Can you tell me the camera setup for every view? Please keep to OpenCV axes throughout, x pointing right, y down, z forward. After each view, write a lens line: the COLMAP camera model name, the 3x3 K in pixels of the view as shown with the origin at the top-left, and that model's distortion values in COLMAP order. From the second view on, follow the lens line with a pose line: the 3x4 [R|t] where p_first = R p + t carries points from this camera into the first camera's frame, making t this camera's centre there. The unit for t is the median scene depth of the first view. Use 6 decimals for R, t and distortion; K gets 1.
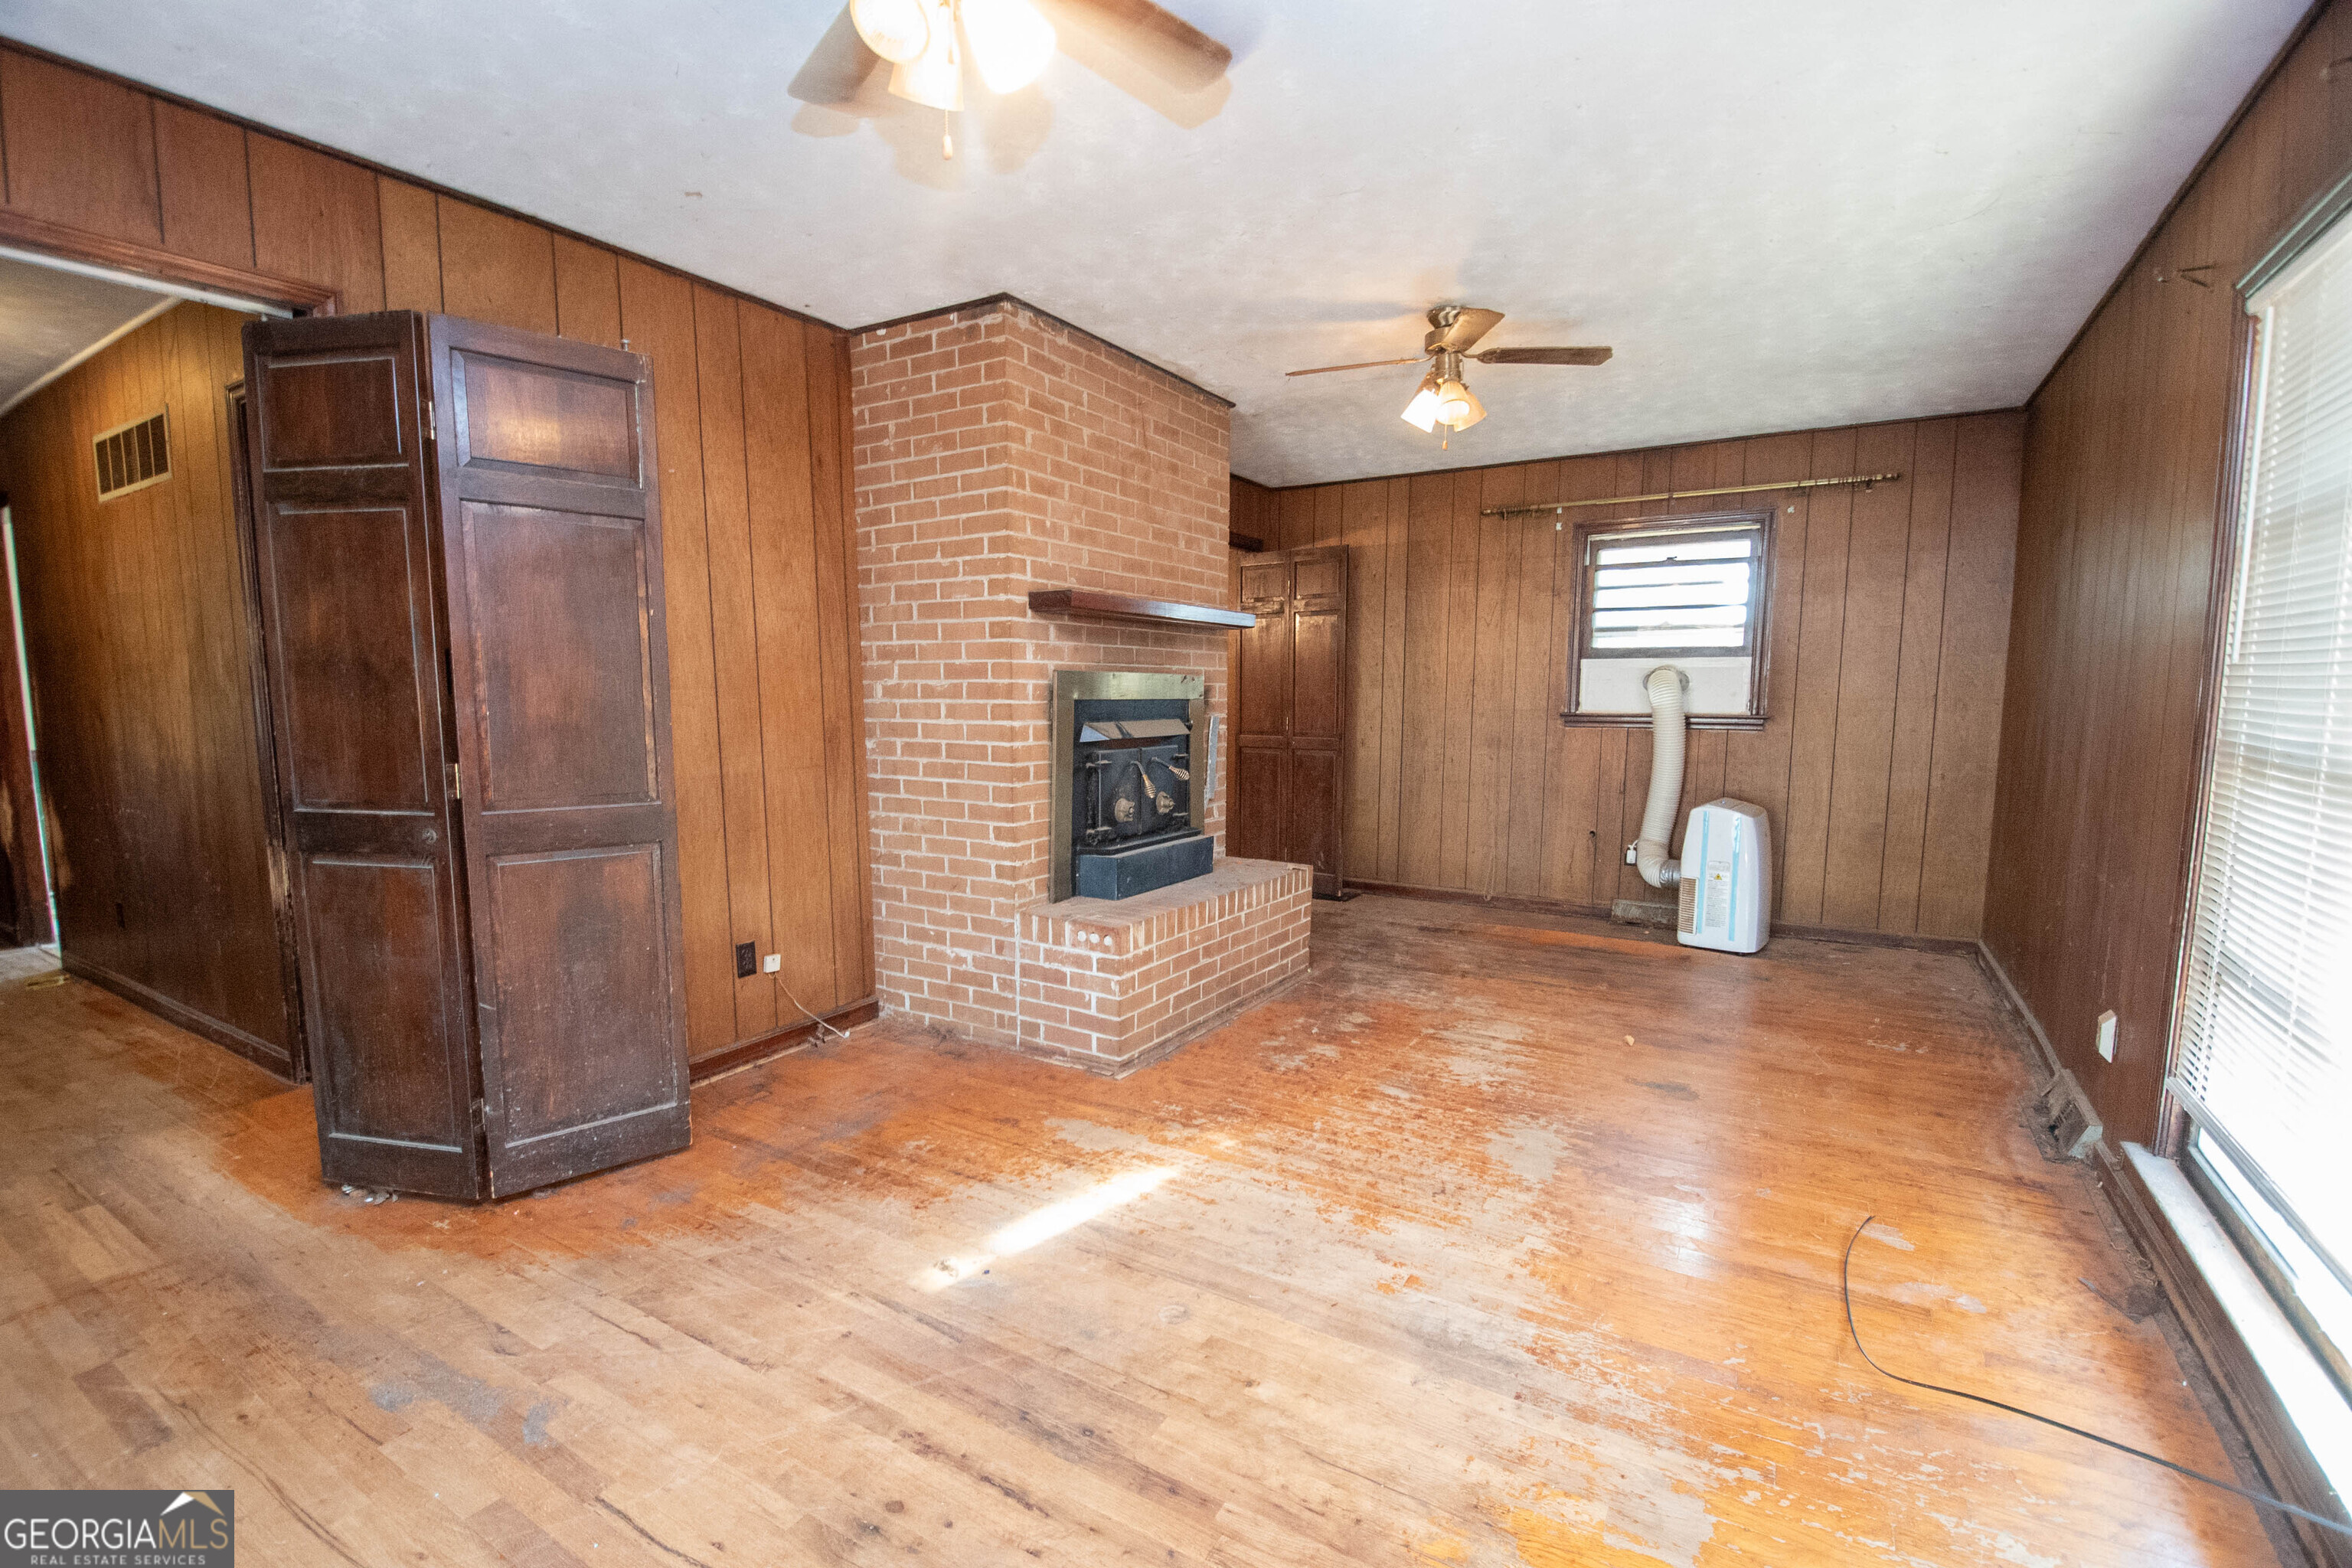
lens RADIAL K [[1026.9, 0, 1173.6], [0, 1026.9, 796.0], [0, 0, 1]] dist [-0.022390, -0.004993]
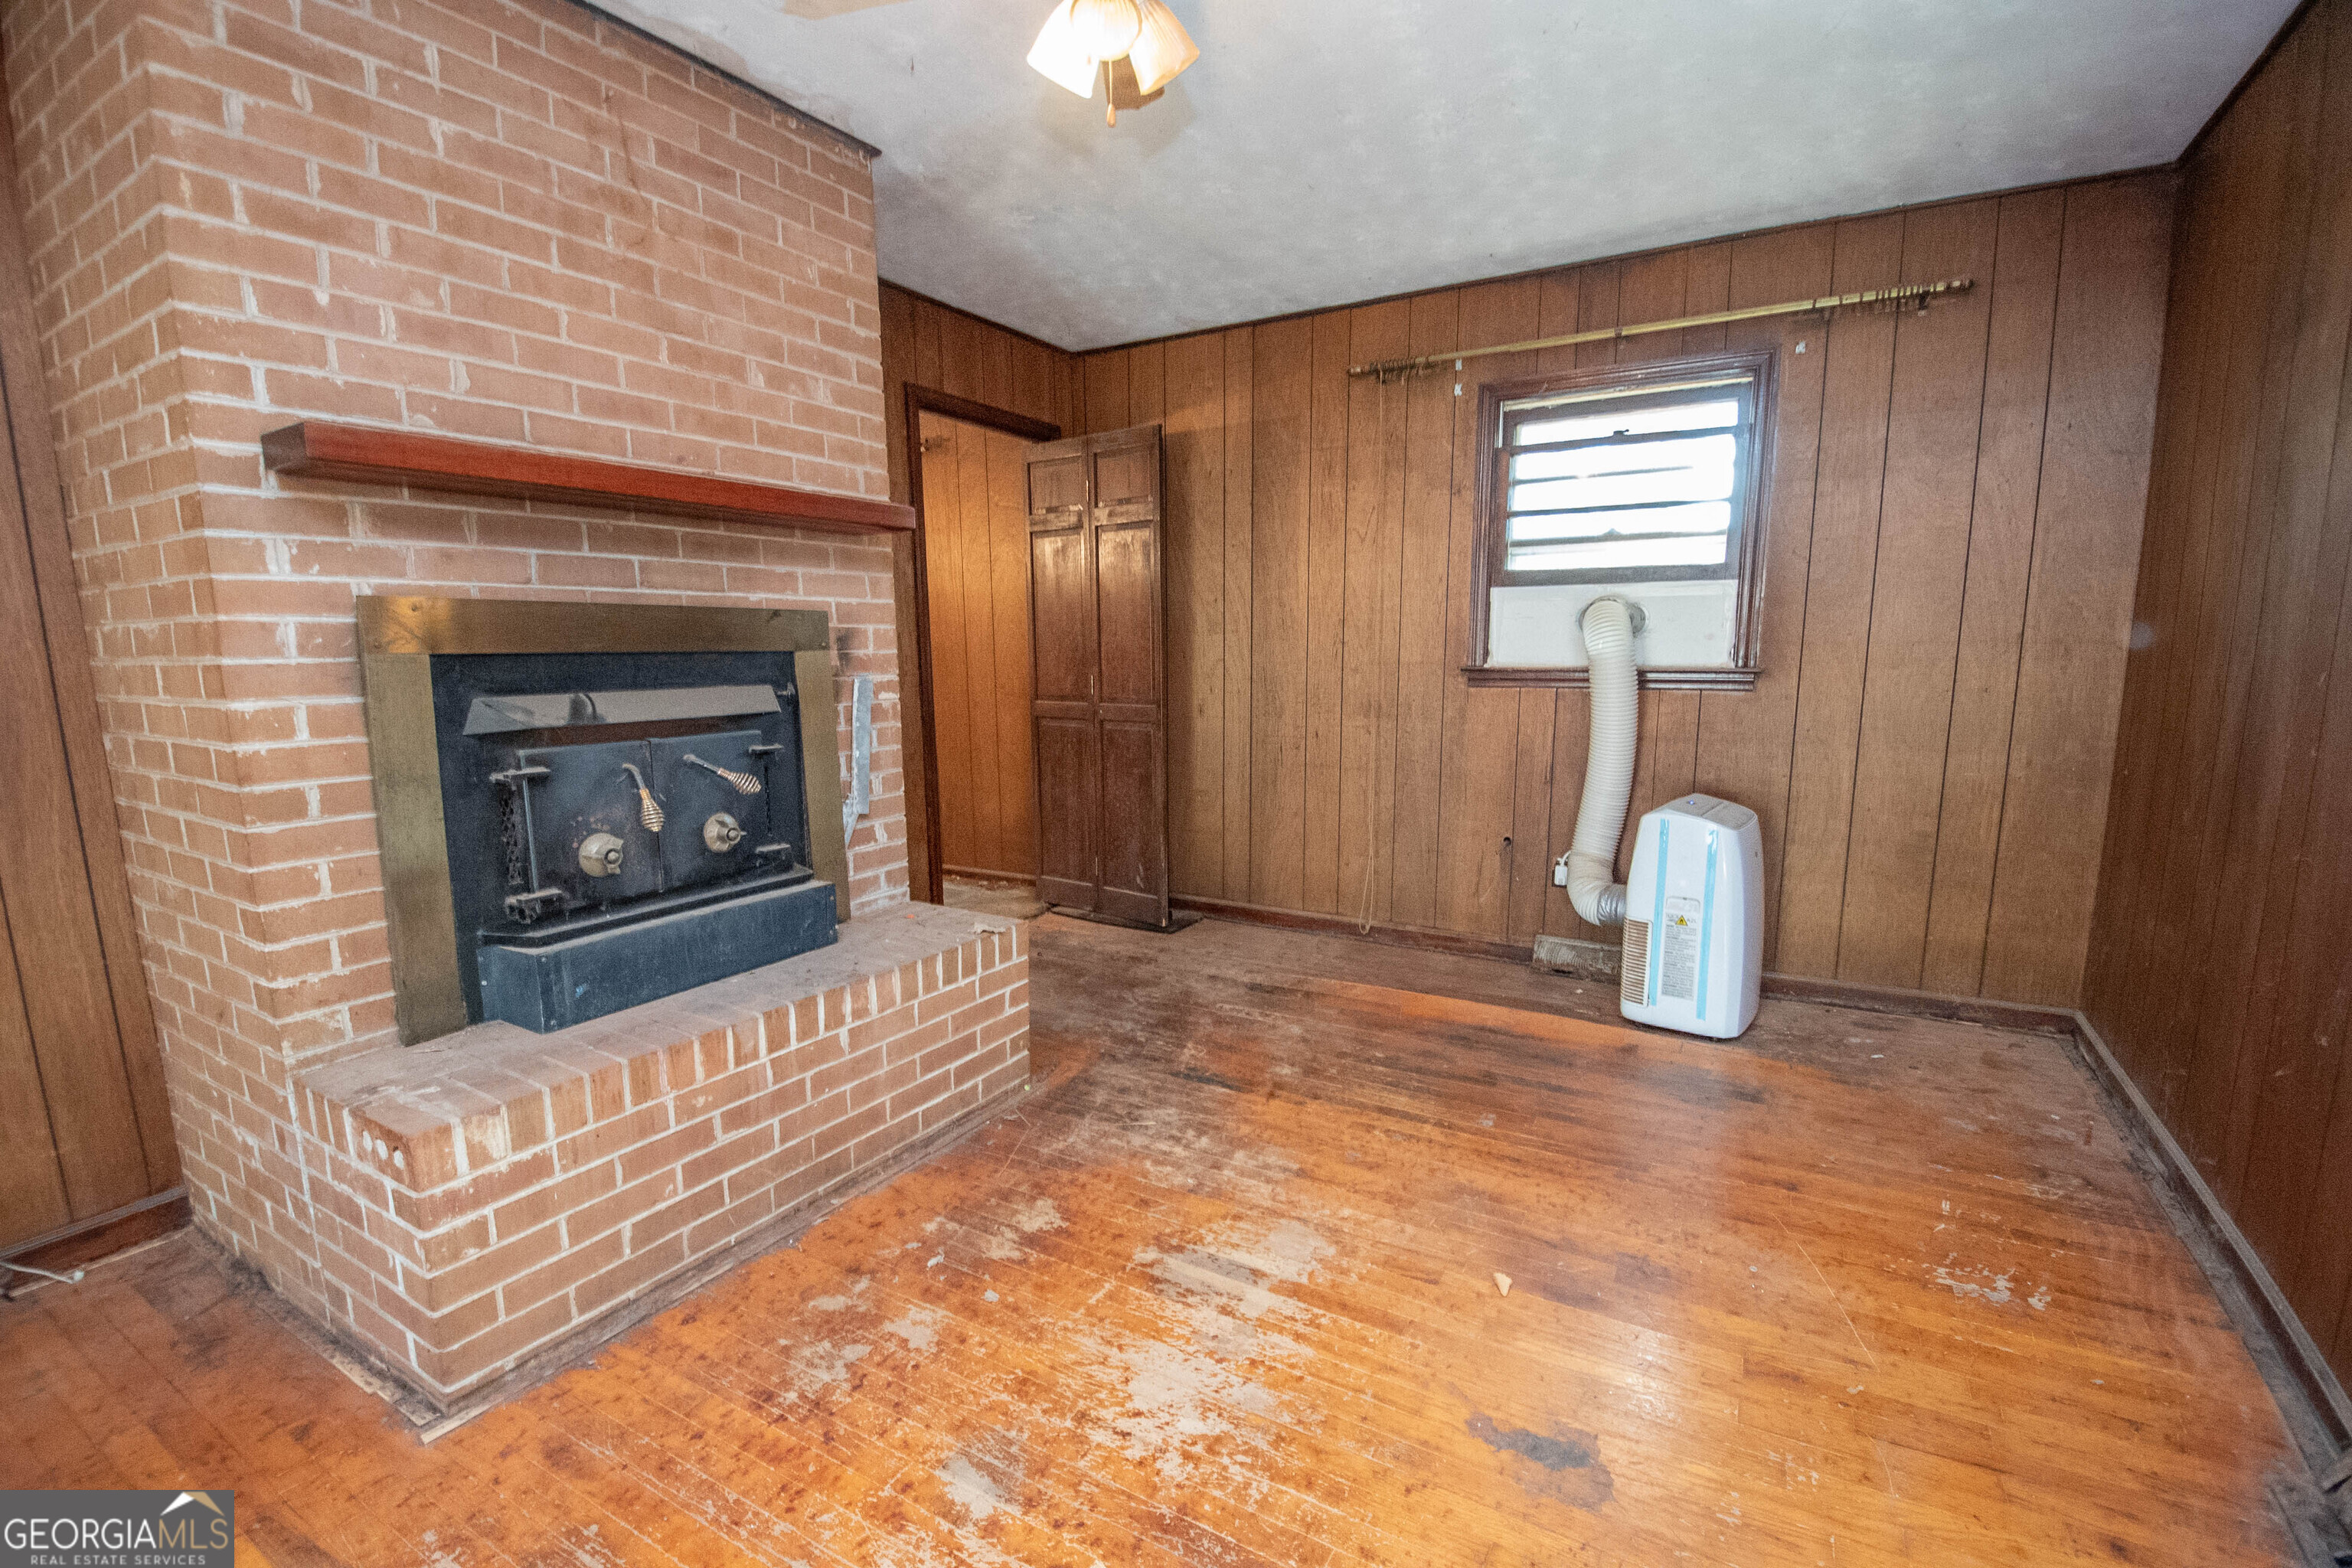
lens RADIAL K [[1026.9, 0, 1191.4], [0, 1026.9, 796.9], [0, 0, 1]] dist [-0.022390, -0.004993]
pose [[0.999556, -0.012144, 0.027217, 0.223063], [0.010888, 0.998891, 0.045803, -0.034344], [-0.027743, -0.045486, 0.998580, 0.396351]]
